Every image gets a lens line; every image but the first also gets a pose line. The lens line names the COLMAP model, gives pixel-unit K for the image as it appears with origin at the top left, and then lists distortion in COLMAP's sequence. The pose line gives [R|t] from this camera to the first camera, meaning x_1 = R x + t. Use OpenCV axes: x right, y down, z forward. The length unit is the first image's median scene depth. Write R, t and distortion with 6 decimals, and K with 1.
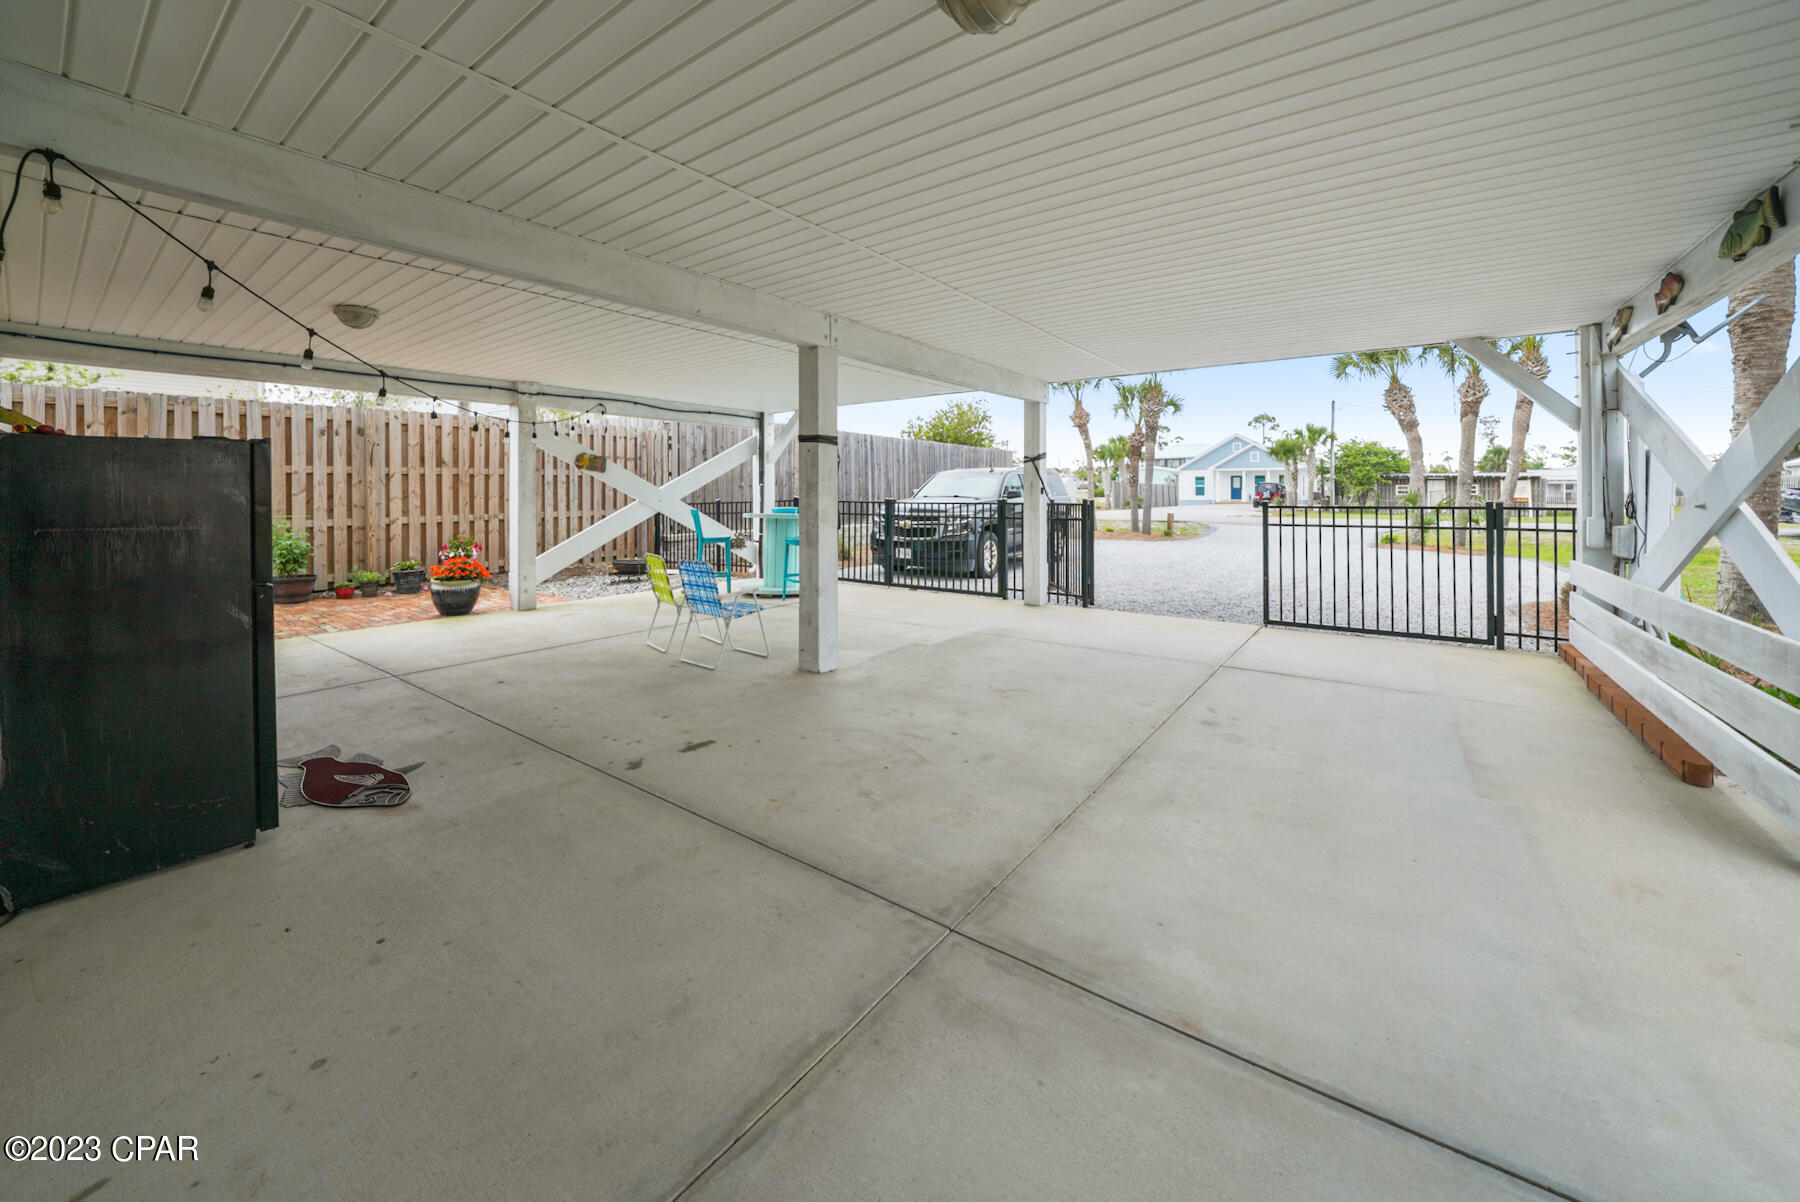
lens RADIAL K [[662.0, 0, 902.8], [0, 662.0, 540.0], [0, 0, 1]] dist [-0.020242, 0.000178]
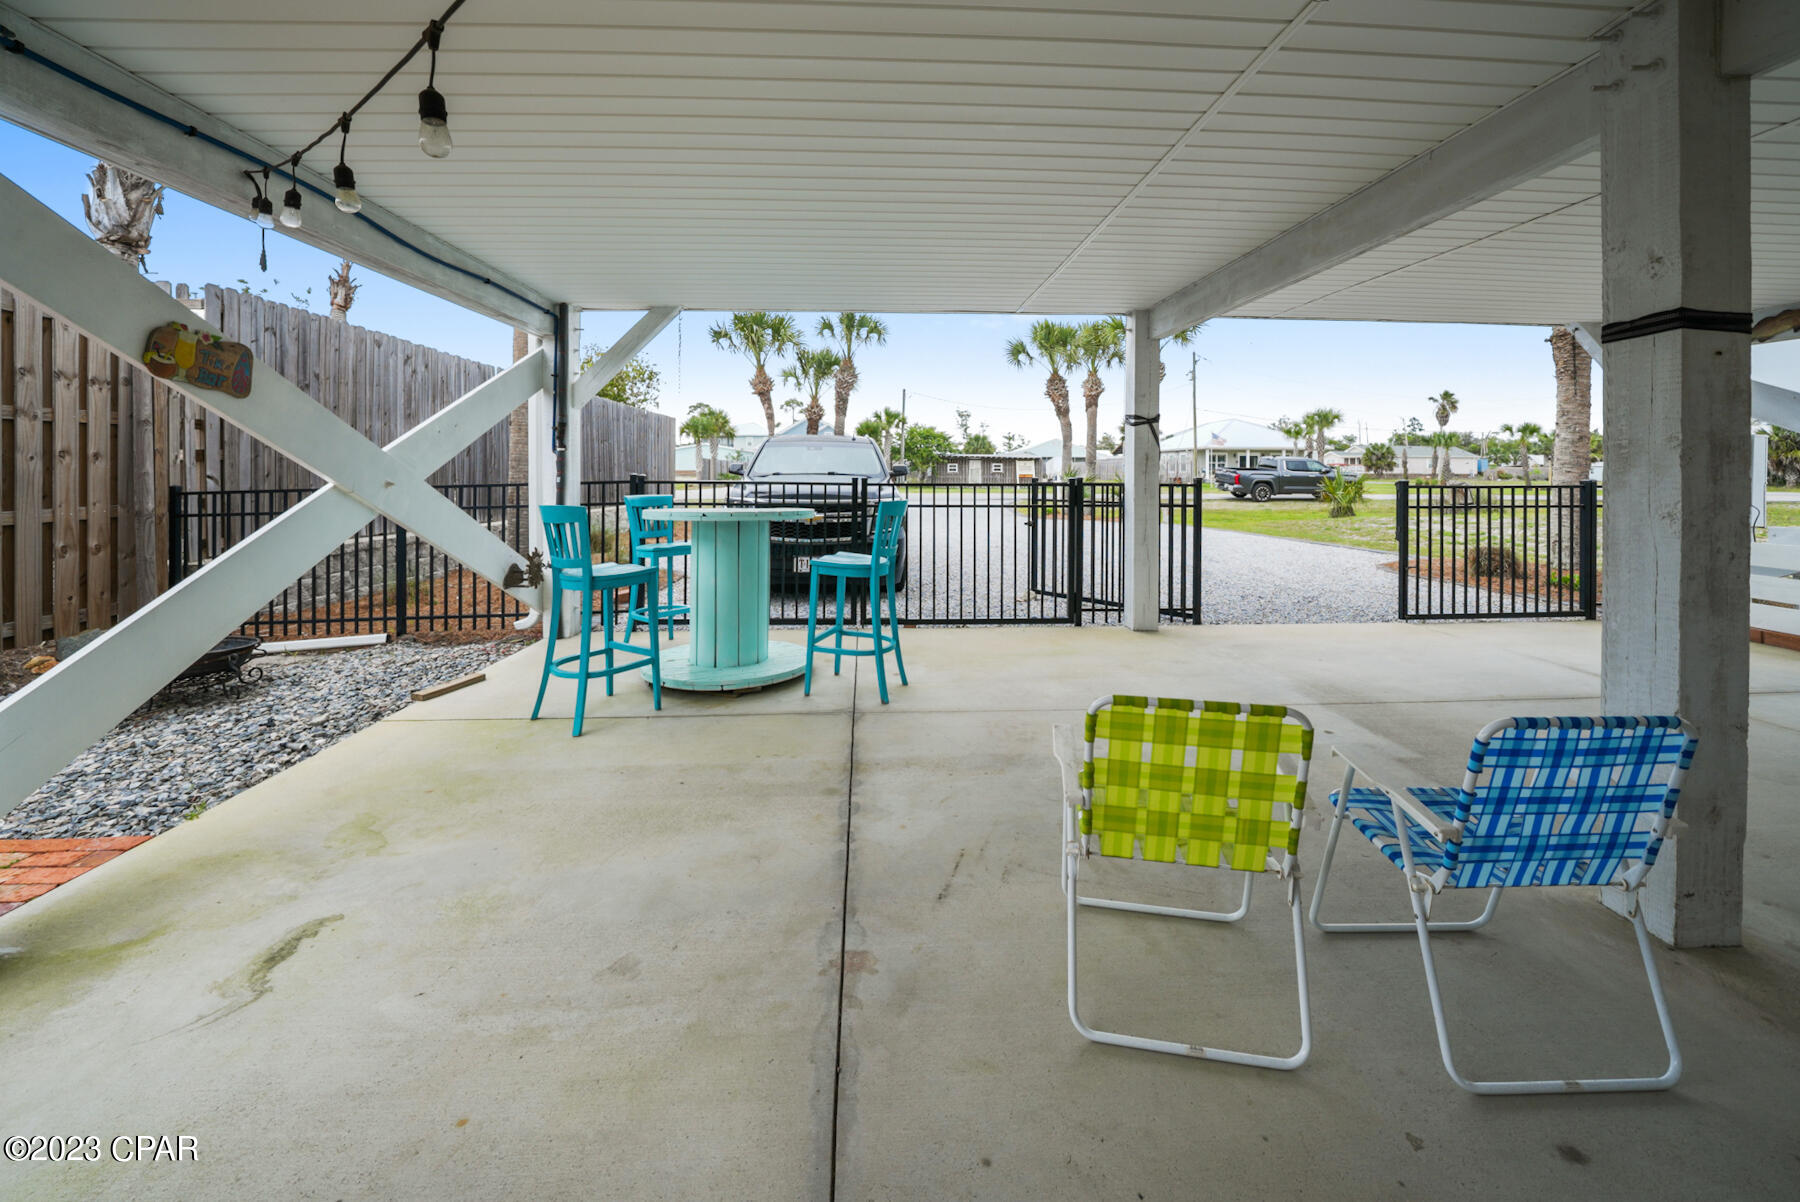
lens RADIAL K [[678.4, 0, 903.1], [0, 678.4, 478.8], [0, 0, 1]] dist [-0.000753, -0.000033]
pose [[0.782695, -0.004483, 0.622390, -0.373871], [0.041272, 0.998147, -0.044713, -0.032350], [-0.621036, 0.060684, 0.781429, 0.504240]]
